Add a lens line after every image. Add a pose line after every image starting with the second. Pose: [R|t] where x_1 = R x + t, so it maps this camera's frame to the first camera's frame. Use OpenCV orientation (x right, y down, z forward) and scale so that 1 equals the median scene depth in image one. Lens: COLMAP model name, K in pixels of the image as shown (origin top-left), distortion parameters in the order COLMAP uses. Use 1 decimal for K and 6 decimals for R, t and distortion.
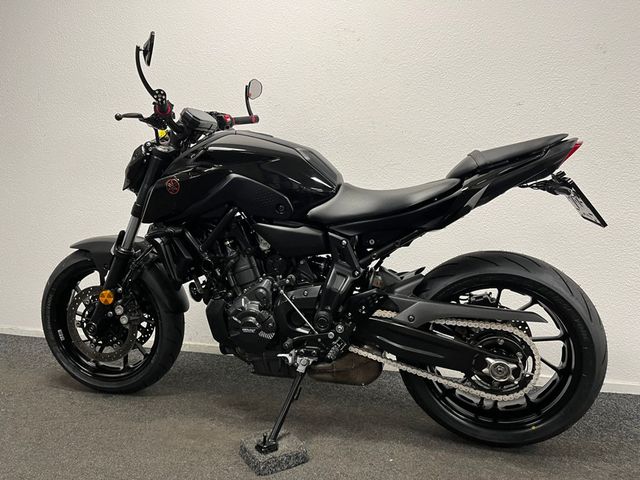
lens RADIAL K [[488.9, 0, 320.0], [0, 488.9, 236.0], [0, 0, 1]] dist [0.038667, -0.002215]
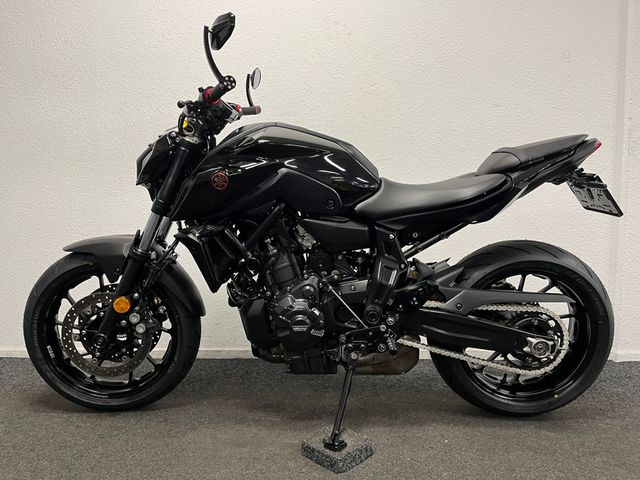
lens RADIAL K [[489.5, 0, 320.0], [0, 489.5, 240.0], [0, 0, 1]] dist [0.038233, -0.004345]
pose [[0.966884, -0.029011, 0.253562, -0.346313], [0.023483, 0.999417, 0.024801, -0.007864], [-0.254133, -0.018025, 0.967001, 0.050623]]
